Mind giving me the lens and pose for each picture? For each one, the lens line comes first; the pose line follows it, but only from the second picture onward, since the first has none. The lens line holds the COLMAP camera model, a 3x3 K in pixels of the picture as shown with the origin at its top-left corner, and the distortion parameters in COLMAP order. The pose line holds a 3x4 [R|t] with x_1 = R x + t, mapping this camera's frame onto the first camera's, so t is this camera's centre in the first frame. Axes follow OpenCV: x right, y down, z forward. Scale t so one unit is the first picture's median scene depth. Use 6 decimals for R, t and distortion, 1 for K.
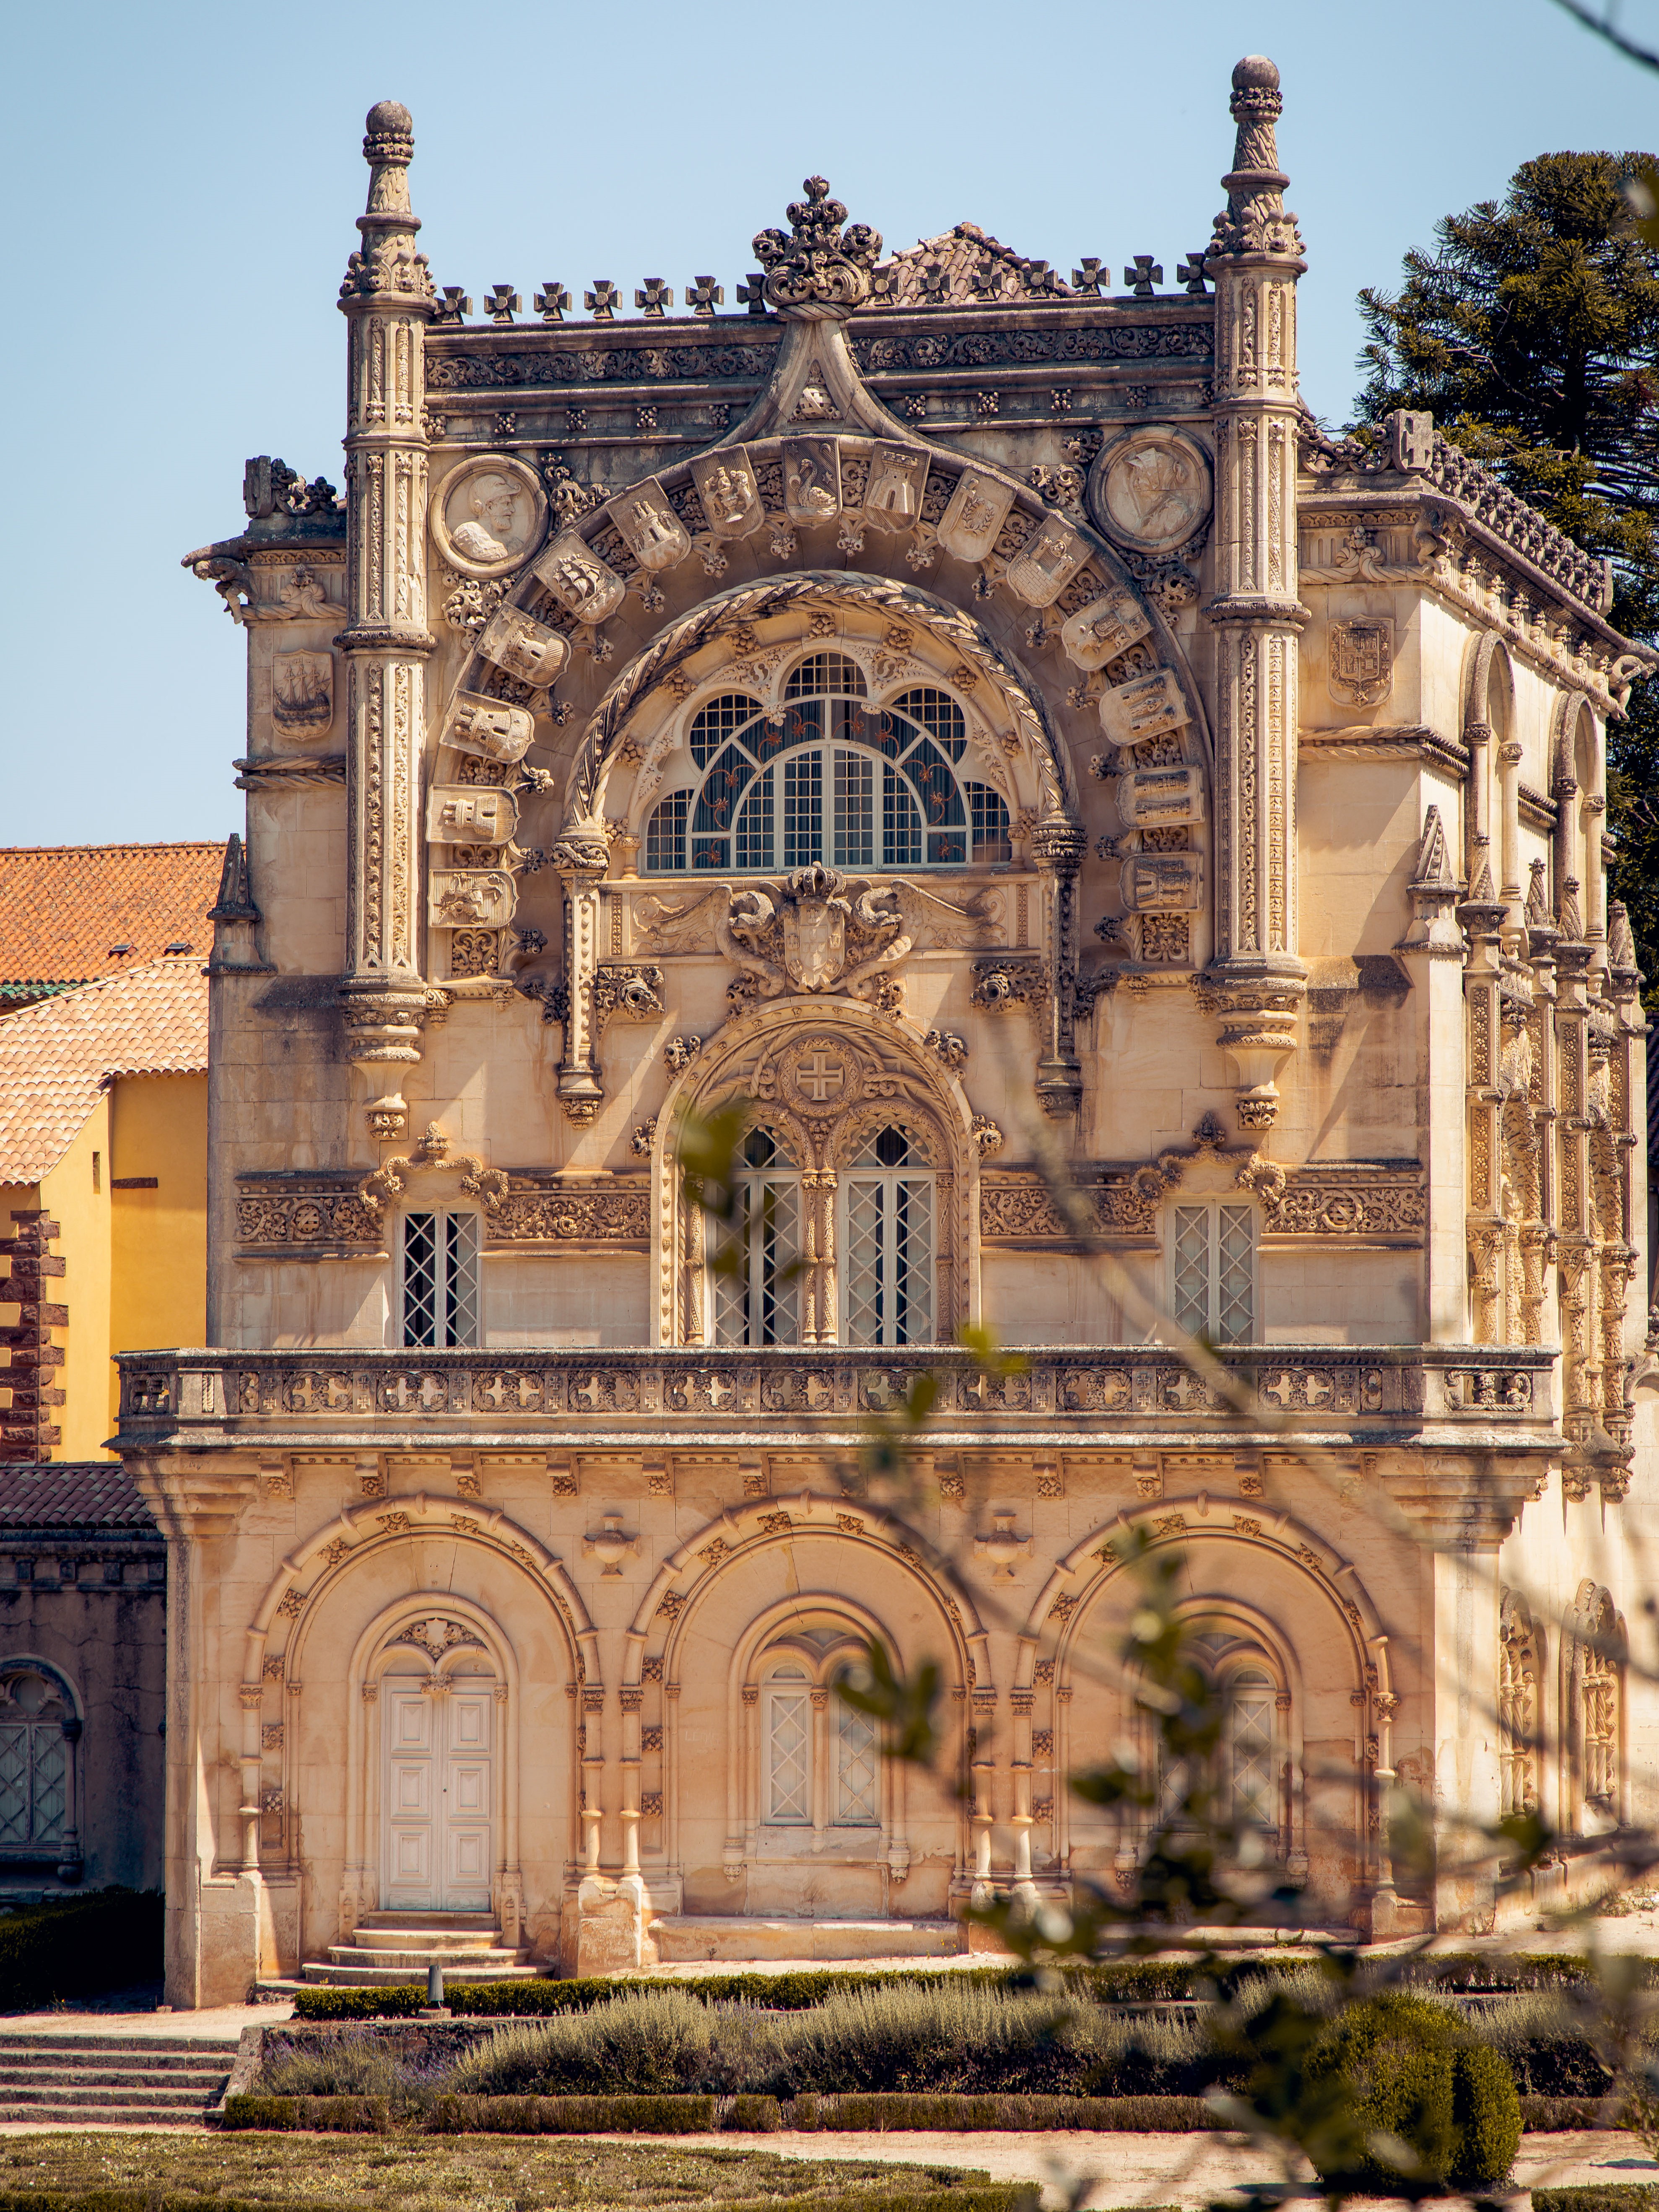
lens RADIAL K [[7514.1, 0, 831.5], [0, 7514.1, 990.7], [0, 0, 1]] dist [0.078501, 0.976937]
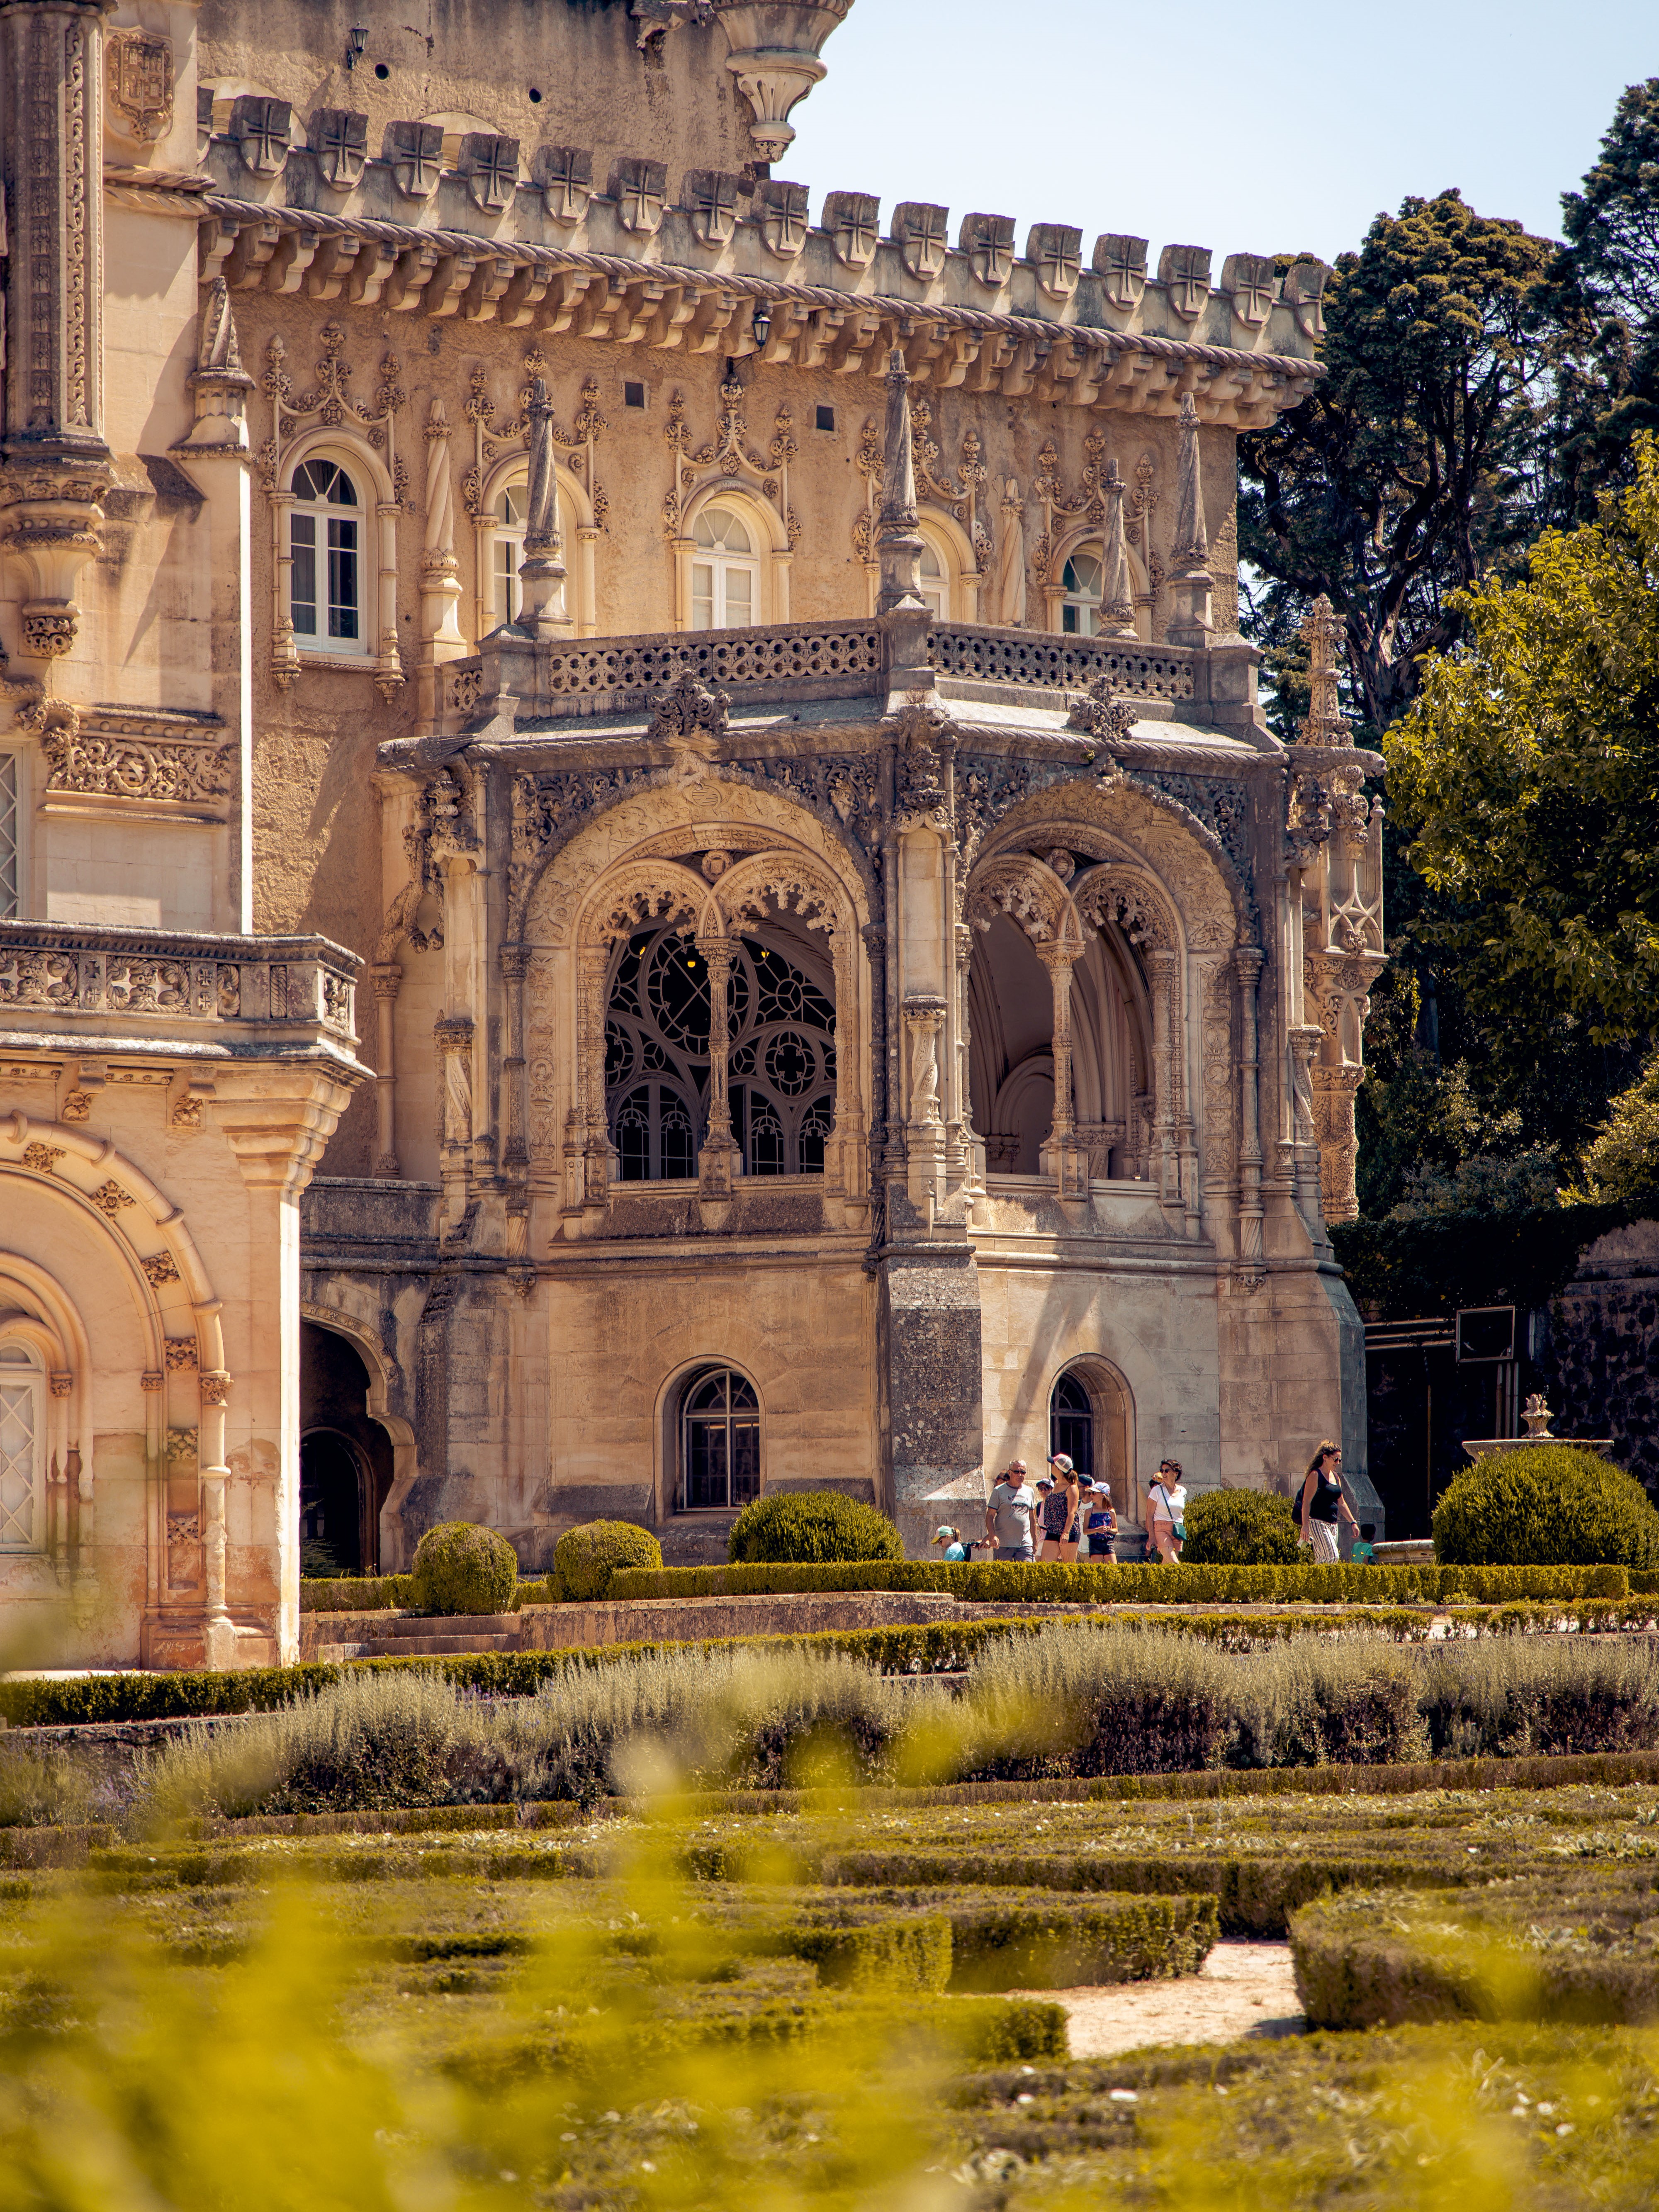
lens RADIAL K [[7299.4, 0, 829.5], [0, 7299.4, 1106.0], [0, 0, 1]] dist [0.124764, -0.730759]
pose [[0.571153, 0.062084, 0.818492, -0.518282], [-0.040767, 0.998051, -0.047256, 0.098168], [-0.819830, -0.006377, 0.572571, 0.499822]]
